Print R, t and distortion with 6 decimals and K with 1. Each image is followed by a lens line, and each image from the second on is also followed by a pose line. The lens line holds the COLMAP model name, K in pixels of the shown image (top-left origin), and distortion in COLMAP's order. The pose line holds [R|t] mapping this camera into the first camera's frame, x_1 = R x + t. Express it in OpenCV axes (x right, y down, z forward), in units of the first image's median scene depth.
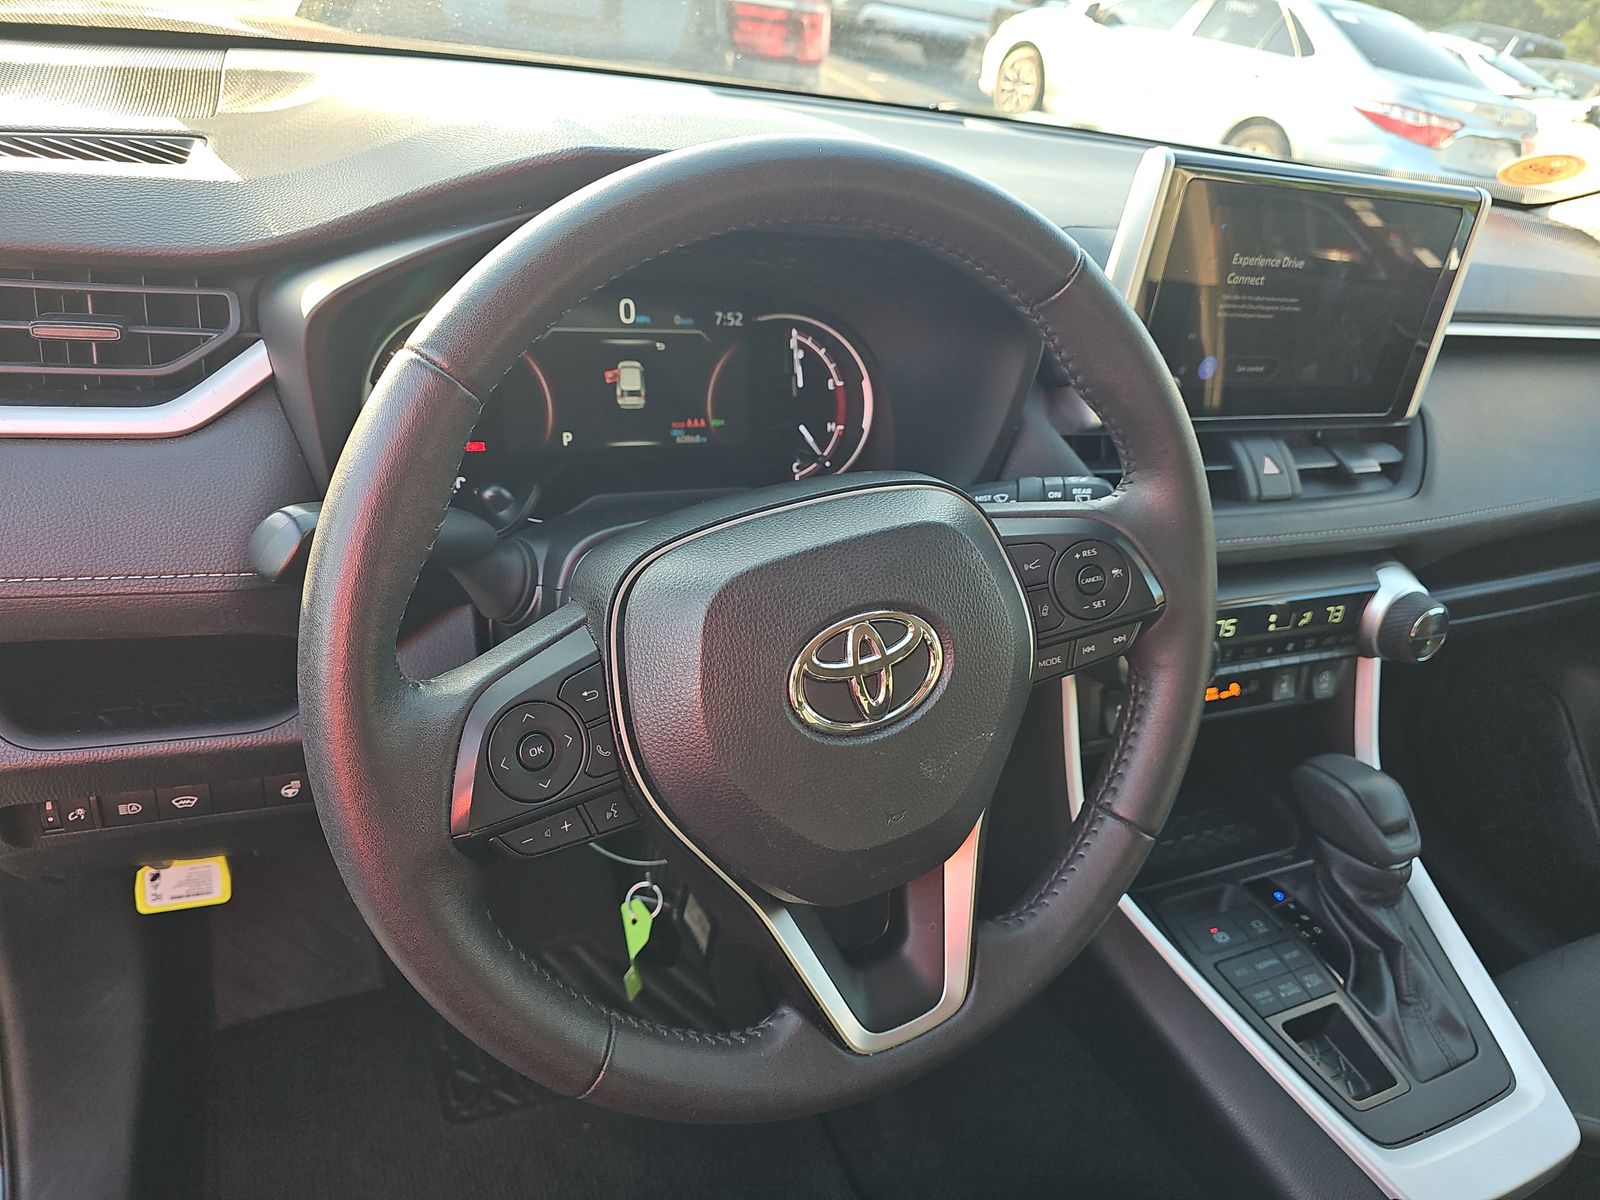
lens RADIAL K [[1085.2, 0, 800.0], [0, 1085.2, 600.0], [0, 0, 1]] dist [0.081709, -0.094280]
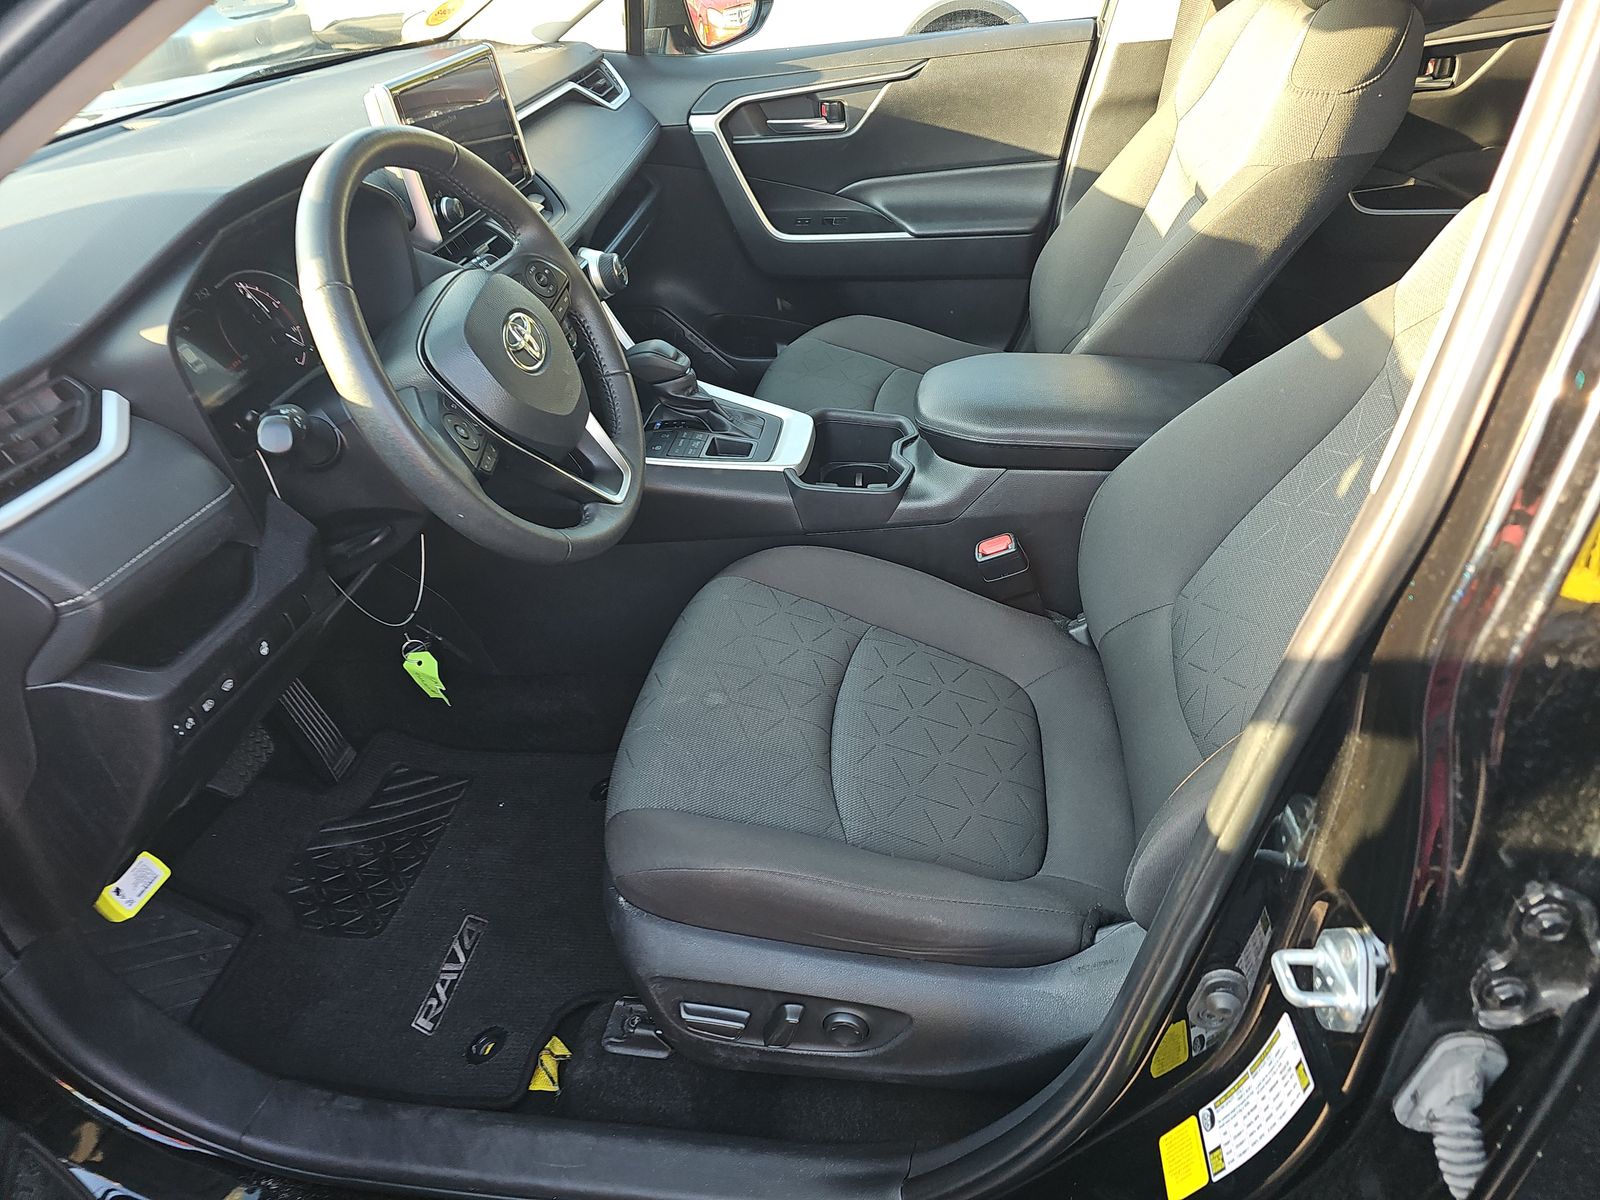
lens RADIAL K [[1085.2, 0, 800.0], [0, 1085.2, 600.0], [0, 0, 1]] dist [0.081709, -0.094280]
pose [[0.528715, -0.634163, 0.564179, -0.904822], [0.574605, 0.756628, 0.312000, 0.066858], [-0.624732, 0.159221, 0.764433, -0.710441]]
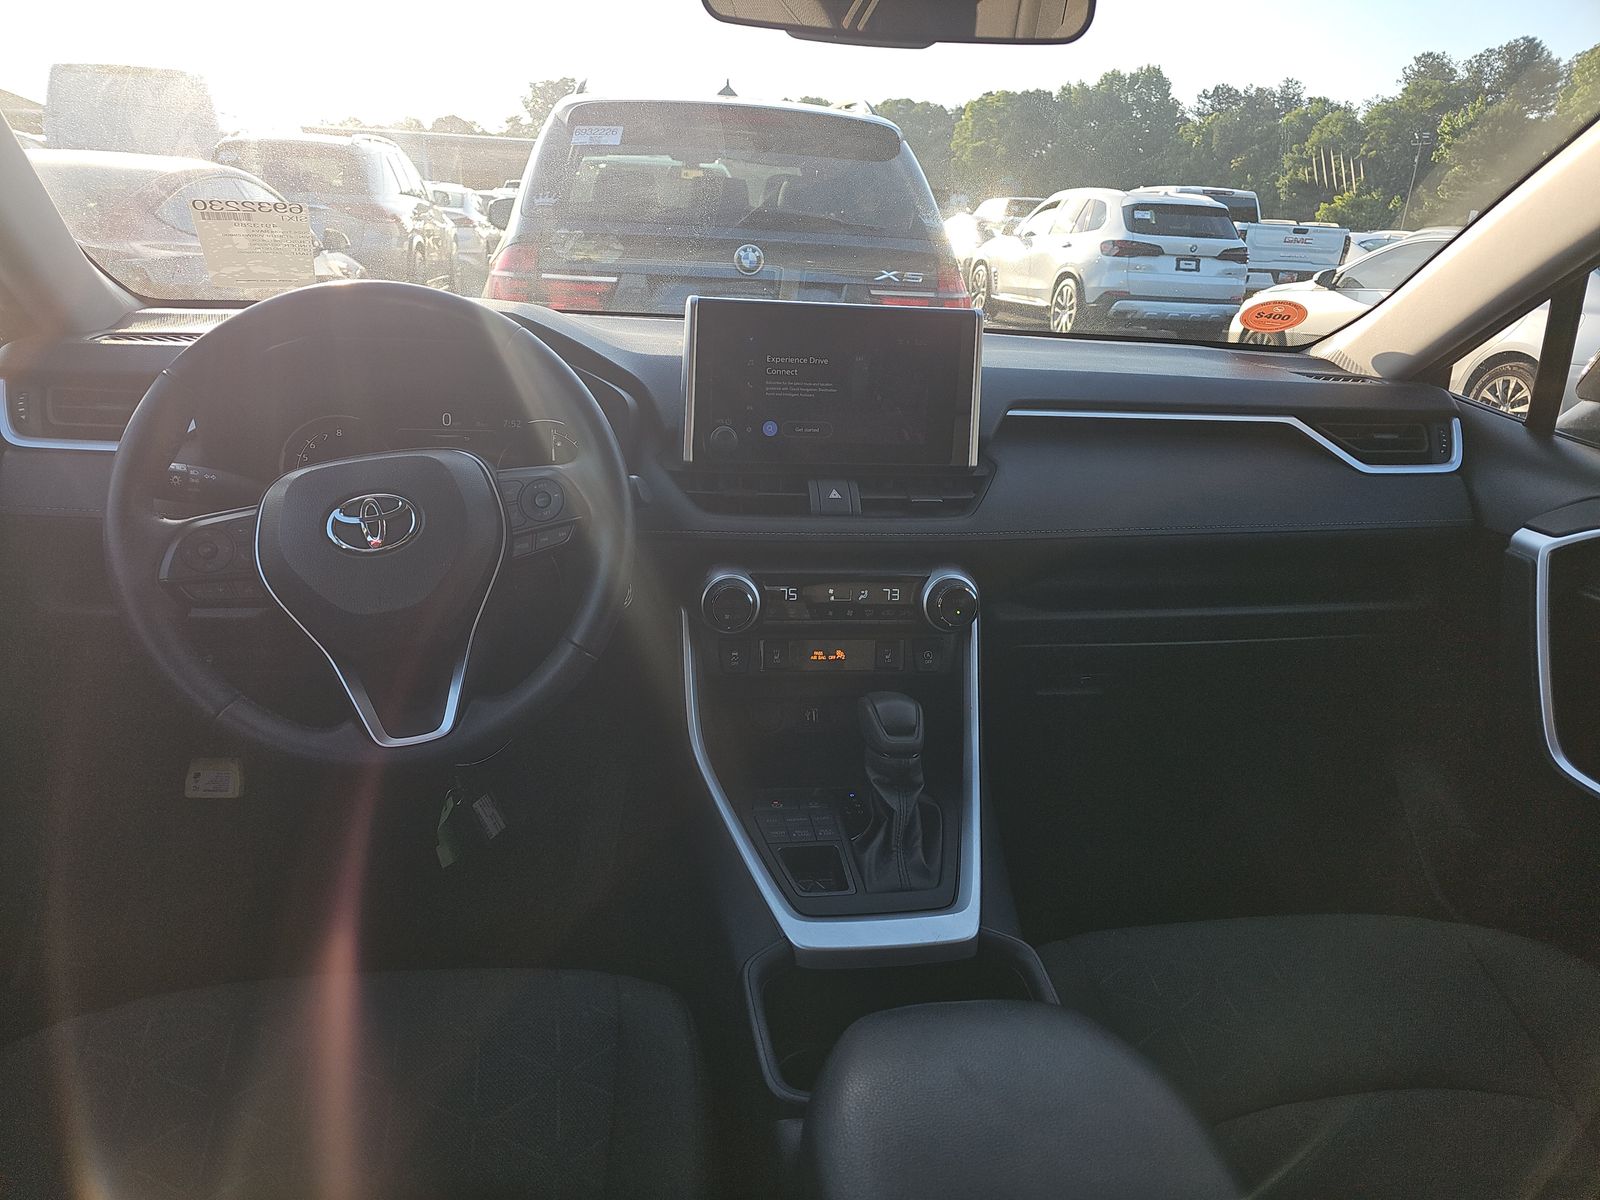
lens RADIAL K [[1085.2, 0, 800.0], [0, 1085.2, 600.0], [0, 0, 1]] dist [0.081709, -0.094280]
pose [[0.956465, -0.031923, -0.290096, 1.028983], [-0.041618, 0.968922, -0.243839, 0.486083], [0.288864, 0.245297, 0.925412, -0.445604]]
